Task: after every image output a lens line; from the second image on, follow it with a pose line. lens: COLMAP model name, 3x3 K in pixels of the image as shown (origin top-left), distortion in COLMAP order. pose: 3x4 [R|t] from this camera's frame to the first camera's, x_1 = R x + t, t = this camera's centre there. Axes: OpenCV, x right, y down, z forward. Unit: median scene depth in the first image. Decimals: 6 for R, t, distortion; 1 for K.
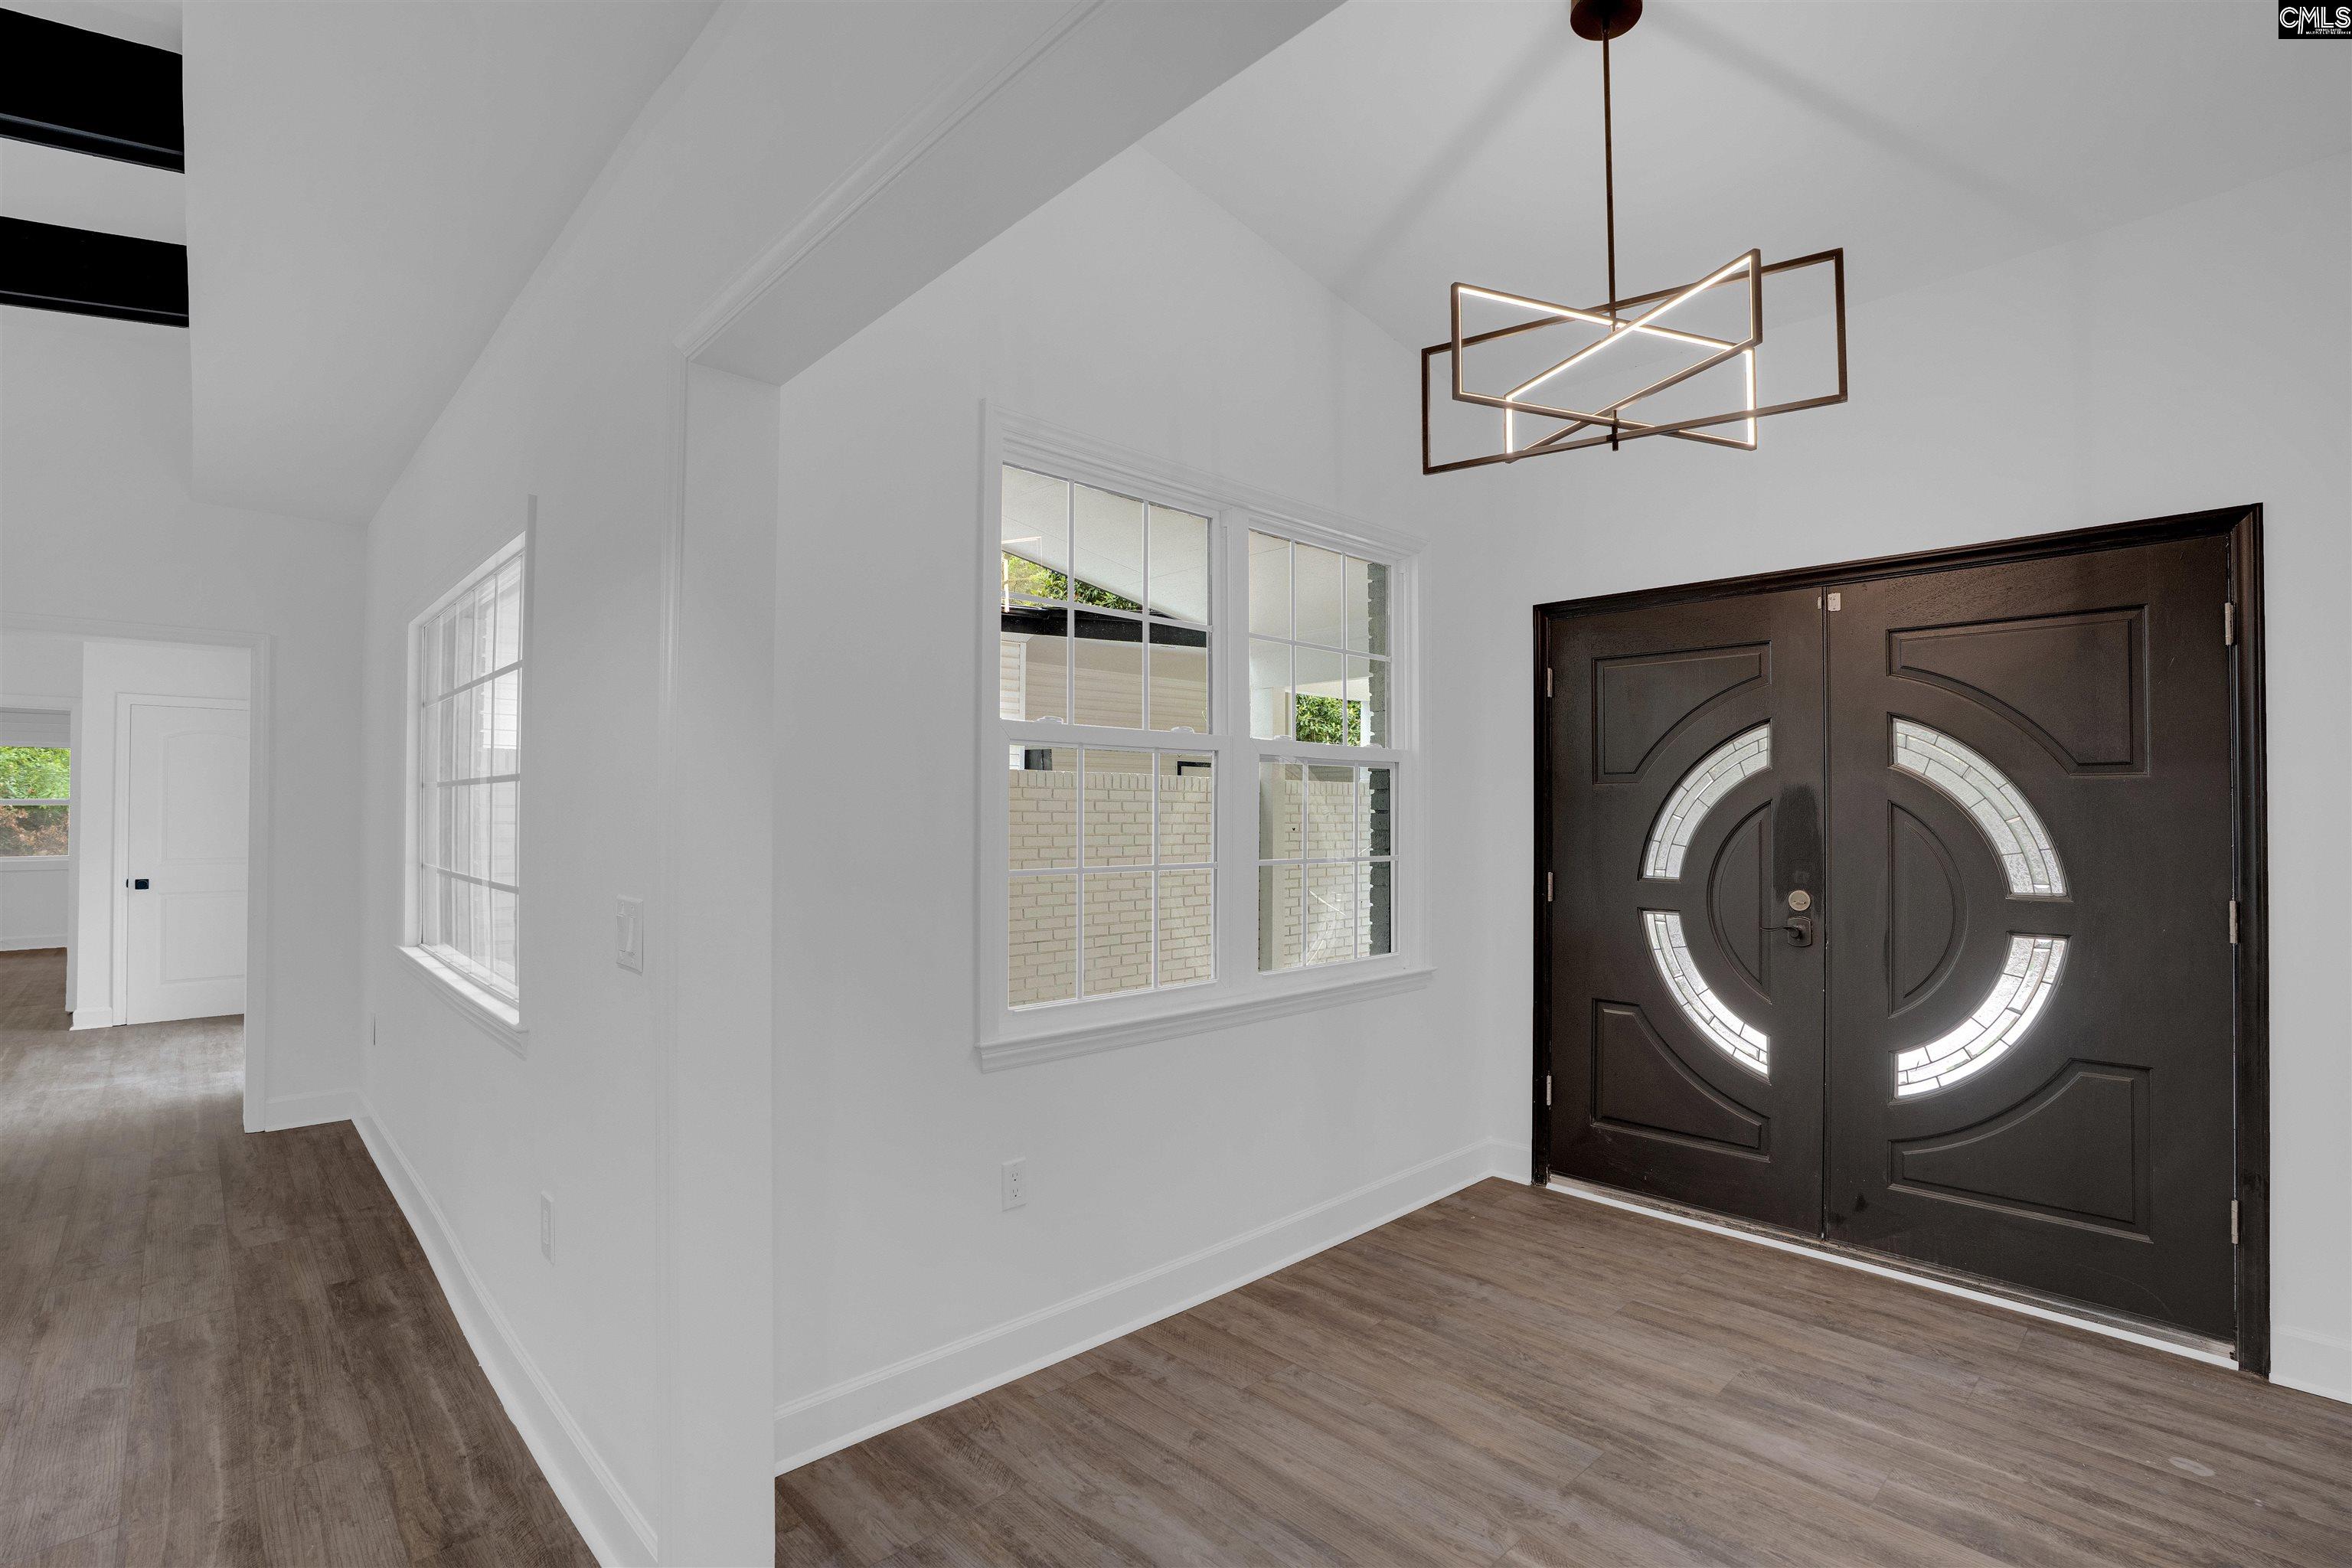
lens RADIAL K [[1091.6, 0, 1171.7], [0, 1091.6, 784.0], [0, 0, 1]] dist [-0.066577, 0.022098]
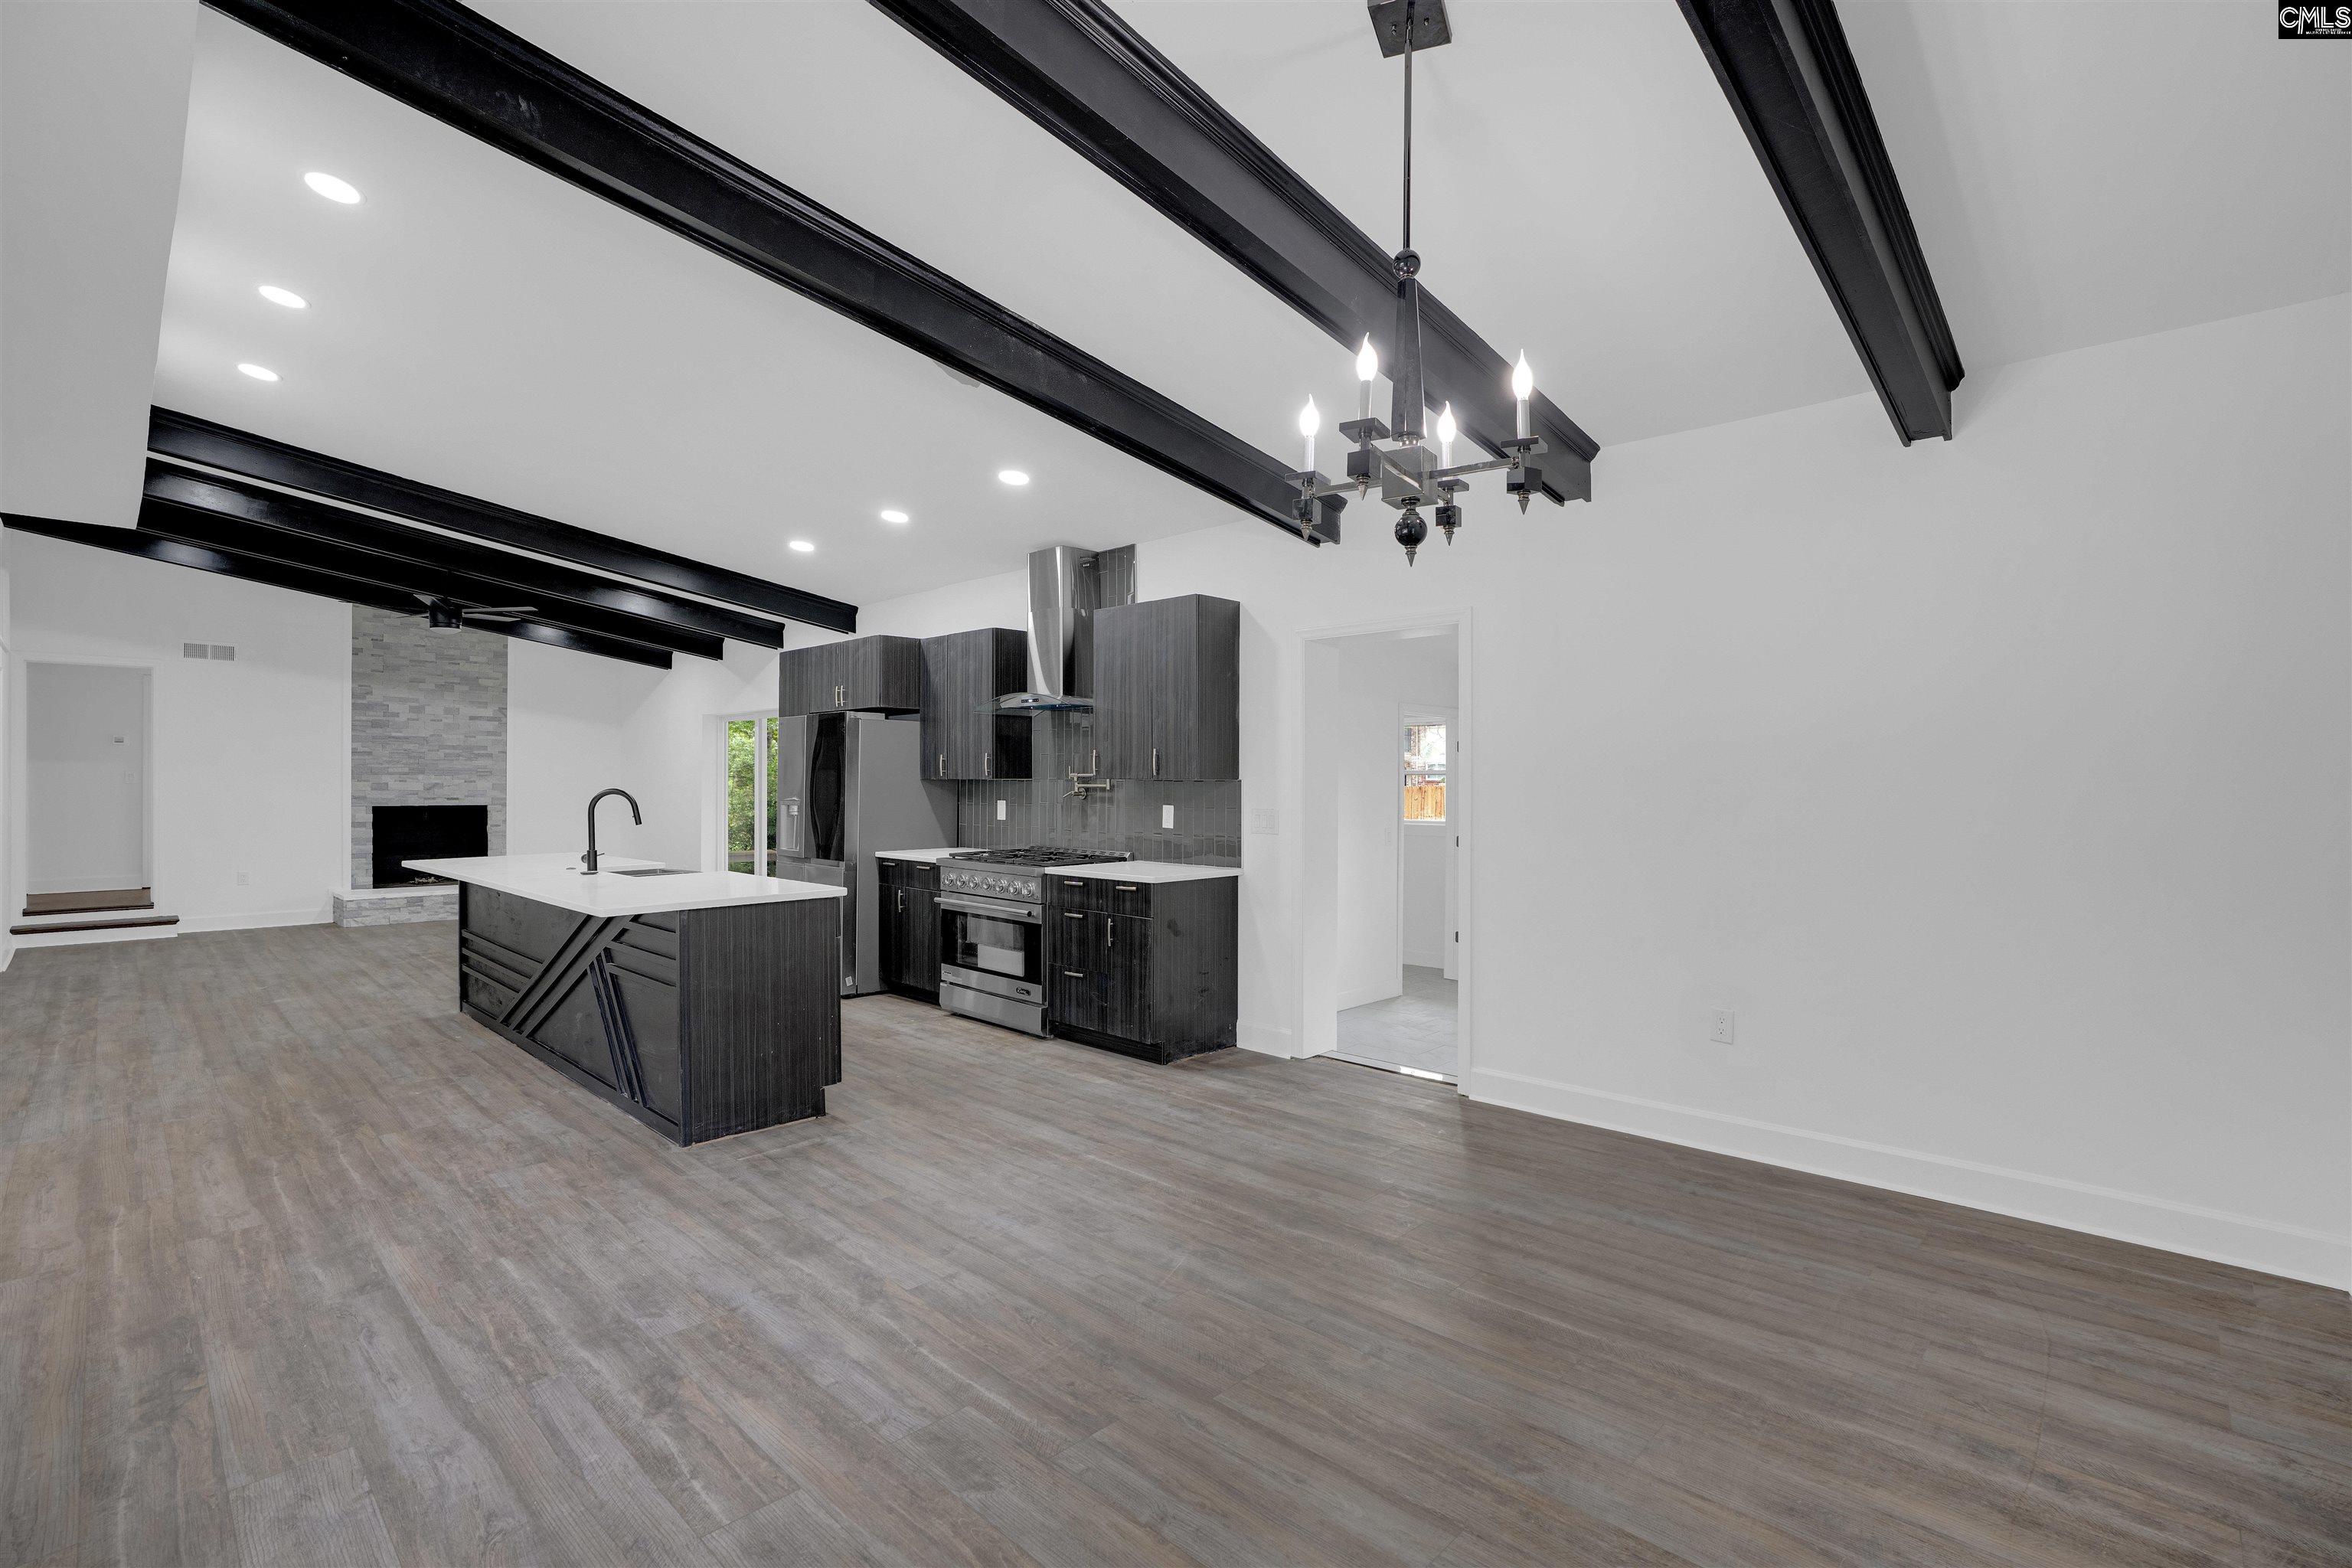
lens RADIAL K [[1082.1, 0, 1185.5], [0, 1082.1, 773.1], [0, 0, 1]] dist [-0.062082, 0.021289]
pose [[-0.998795, -0.001071, -0.049062, -1.152880], [0.000410, 0.999545, -0.030167, 0.031546], [0.049072, -0.030151, -0.998340, 1.258471]]
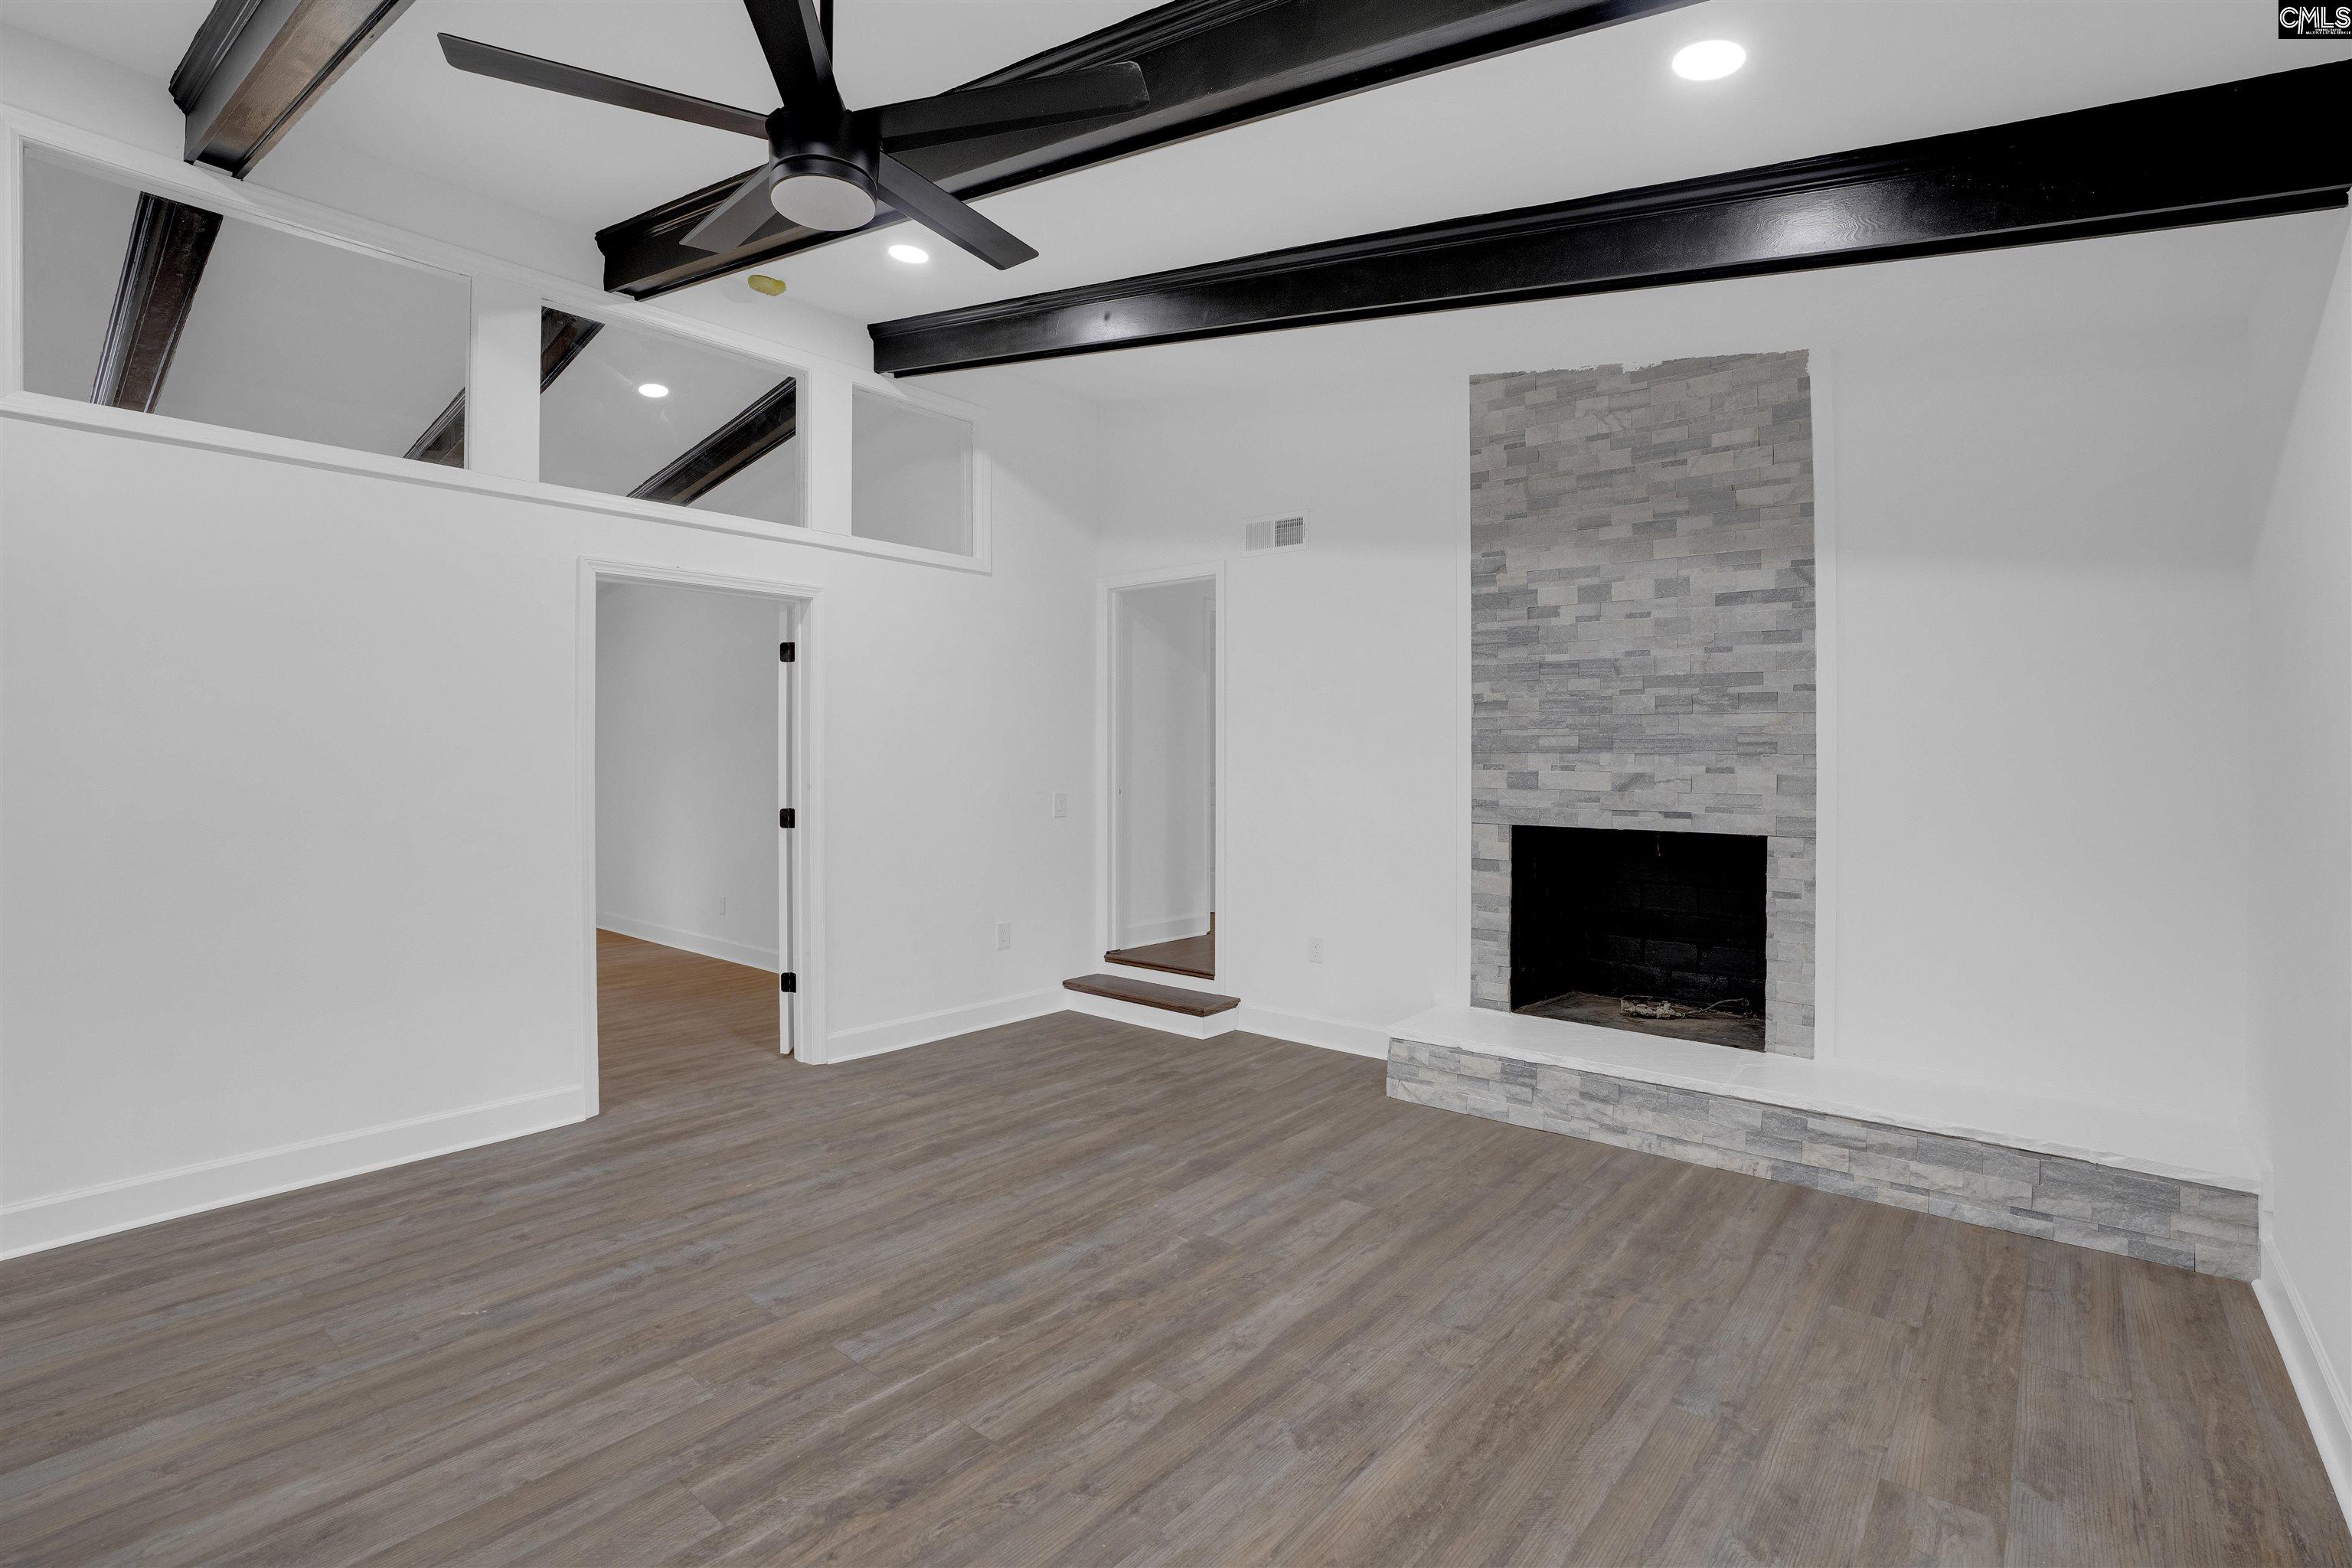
lens RADIAL K [[1023.5, 0, 1176.0], [0, 1023.5, 784.0], [0, 0, 1]] dist [-0.115414, 0.049422]
pose [[-0.112875, -0.021201, 0.993383, -0.164718], [-0.028238, 0.999437, 0.018122, -0.029851], [-0.993208, -0.026005, -0.113410, -1.370036]]
